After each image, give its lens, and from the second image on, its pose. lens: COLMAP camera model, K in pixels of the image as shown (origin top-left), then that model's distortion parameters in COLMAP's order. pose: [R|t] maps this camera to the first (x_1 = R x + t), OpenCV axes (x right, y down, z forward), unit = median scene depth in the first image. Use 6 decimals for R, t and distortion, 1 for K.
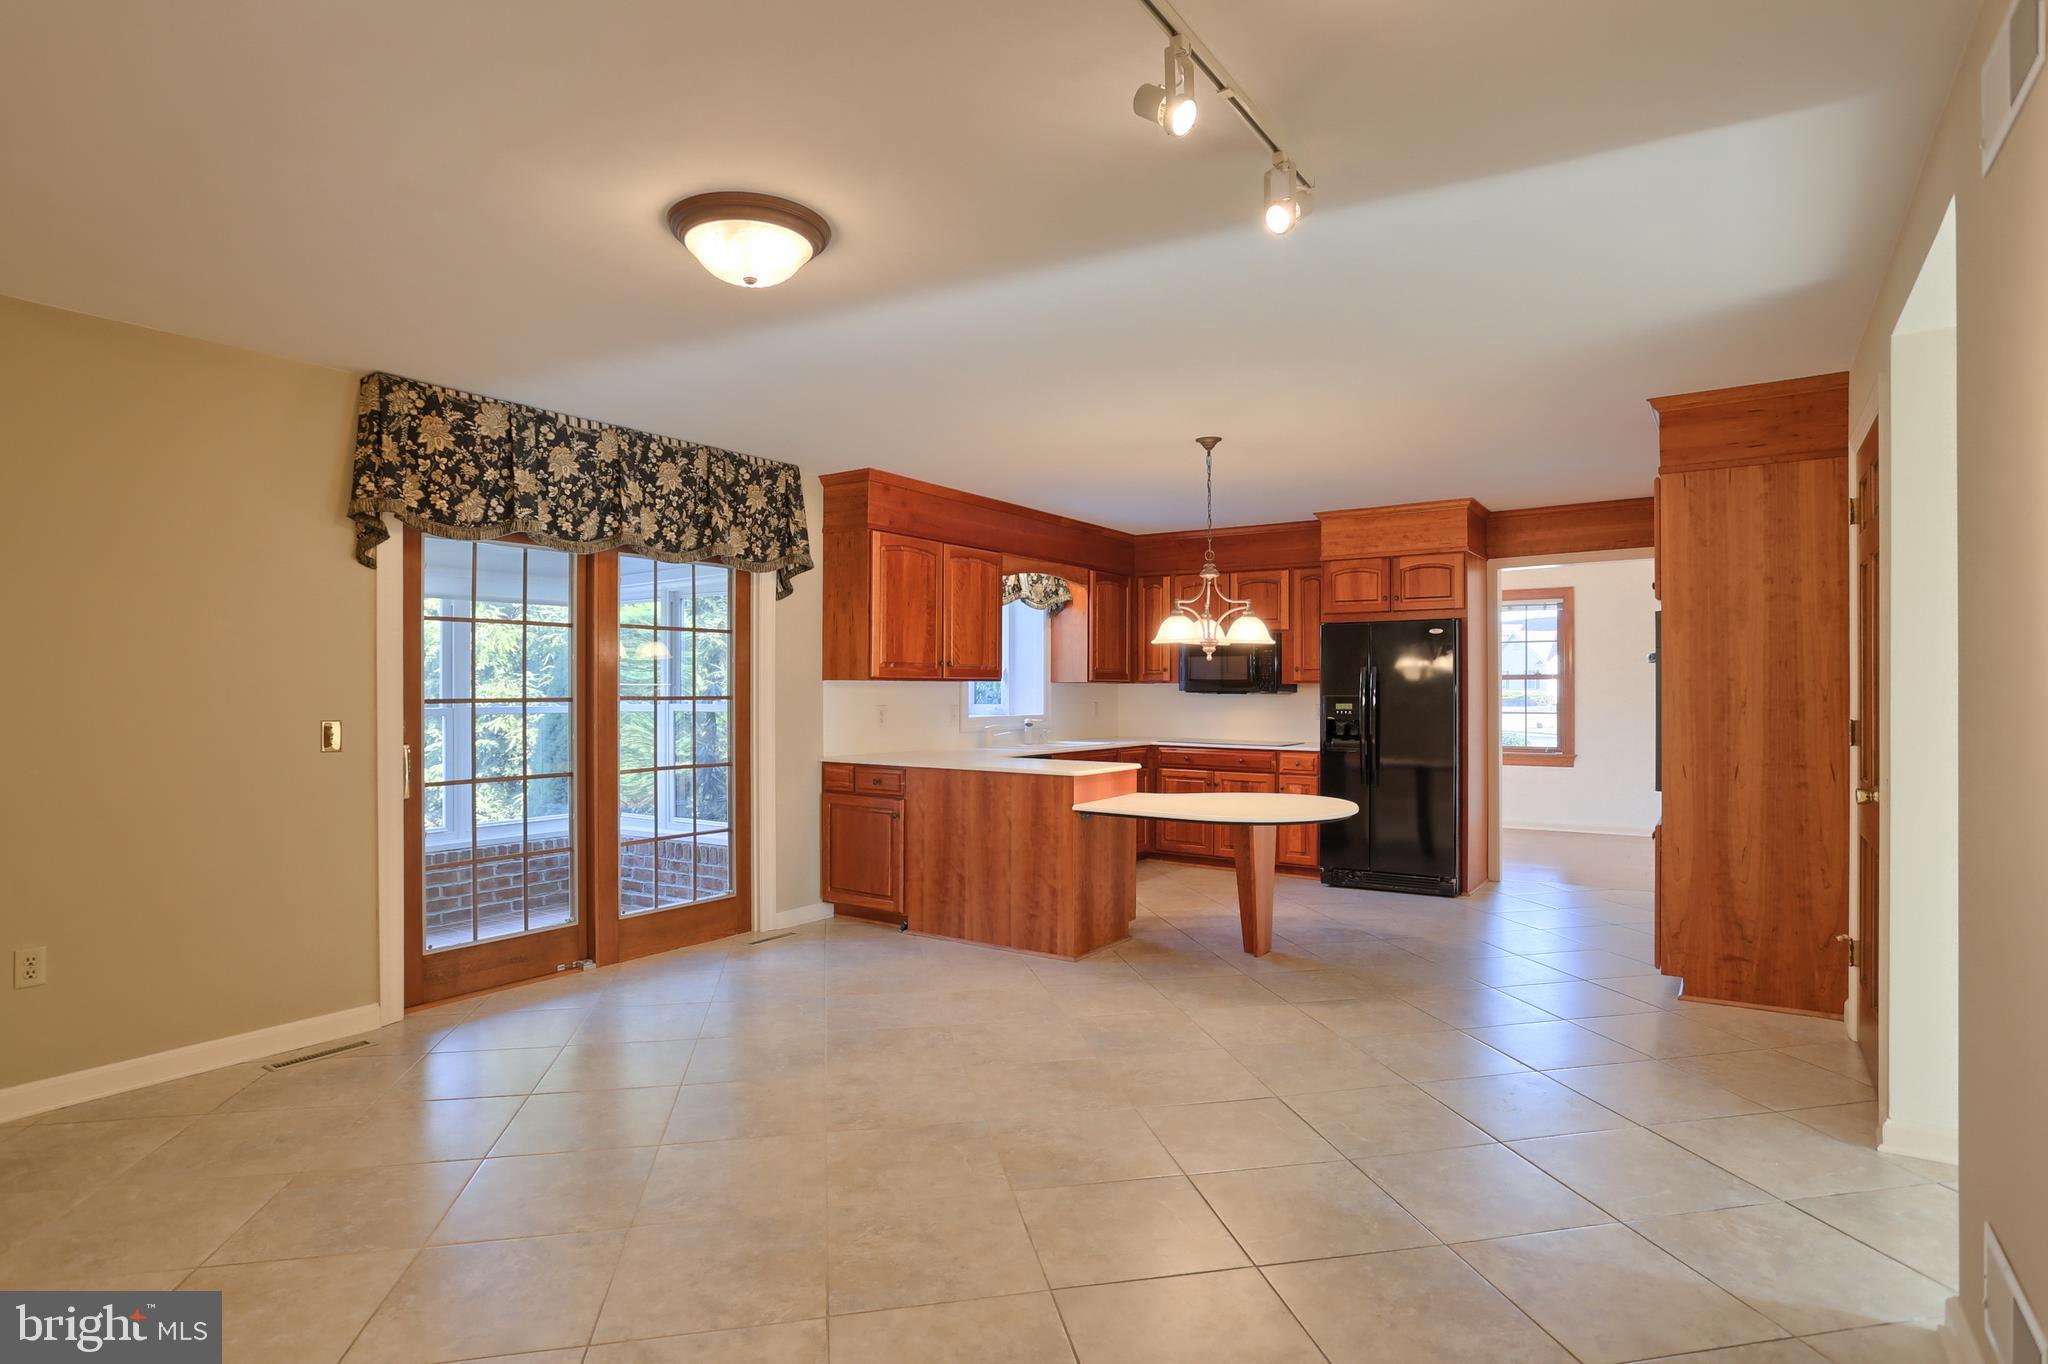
lens RADIAL K [[1057.5, 0, 1032.3], [0, 1057.5, 687.4], [0, 0, 1]] dist [-0.054613, 0.032011]
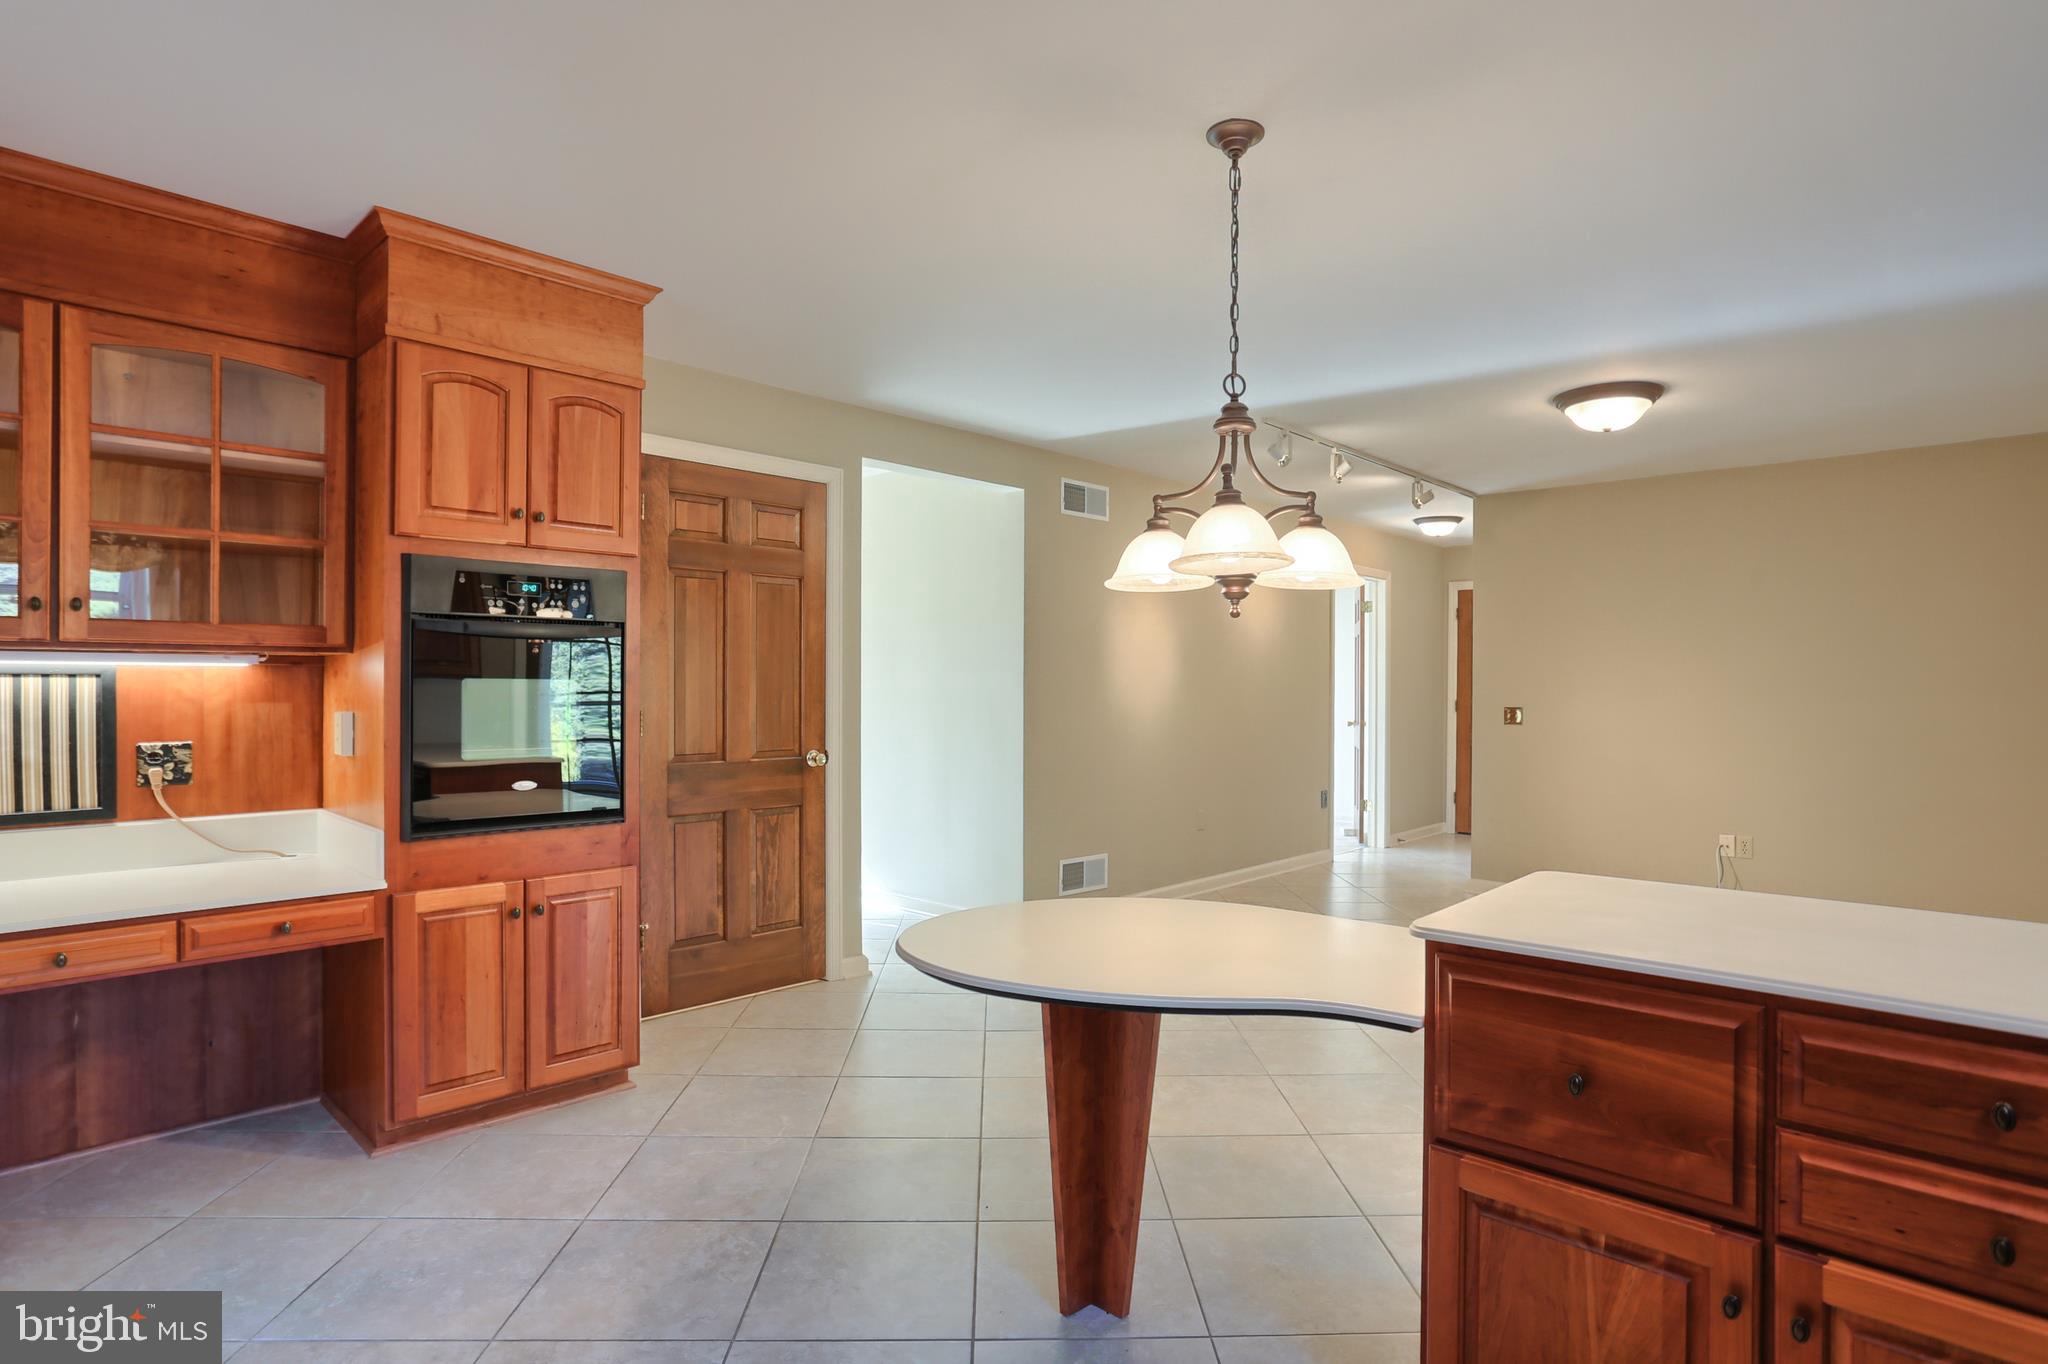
lens RADIAL K [[1072.7, 0, 1039.2], [0, 1072.7, 676.1], [0, 0, 1]] dist [-0.053494, 0.035119]
pose [[-0.987066, -0.000754, 0.160311, 0.167913], [-0.002526, 0.999938, -0.010851, 0.005449], [-0.160293, -0.011116, -0.987007, 1.384558]]
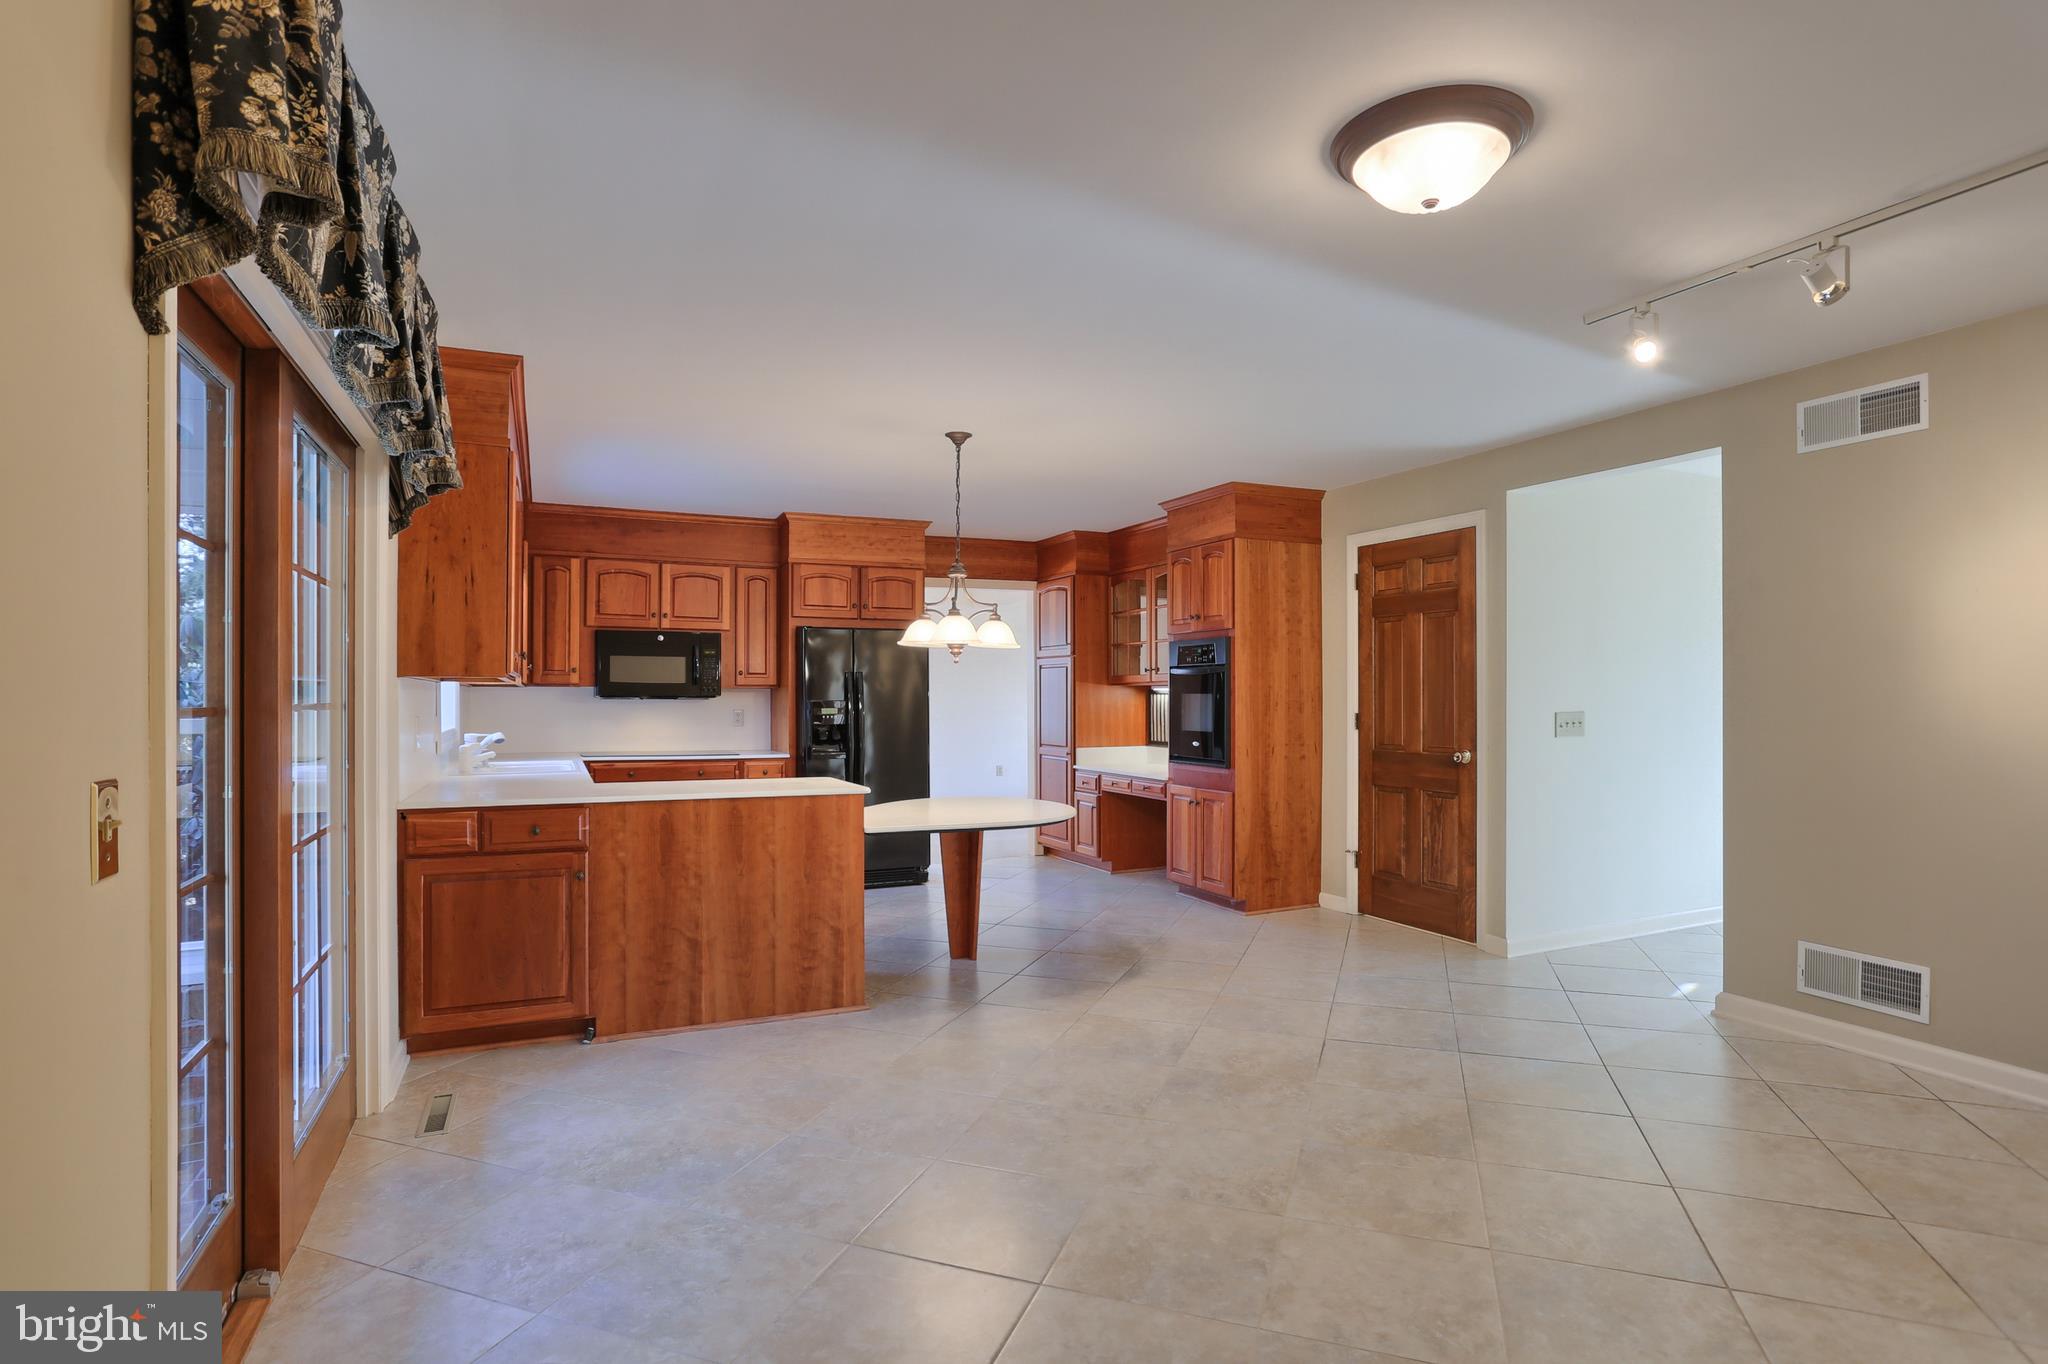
lens RADIAL K [[1035.3, 0, 1014.9], [0, 1035.3, 697.0], [0, 0, 1]] dist [-0.028974, 0.000330]
pose [[0.524239, 0.000185, 0.851571, -0.581077], [-0.001684, 0.999998, 0.000819, 0.004480], [-0.851570, -0.001864, 0.524238, 0.431844]]
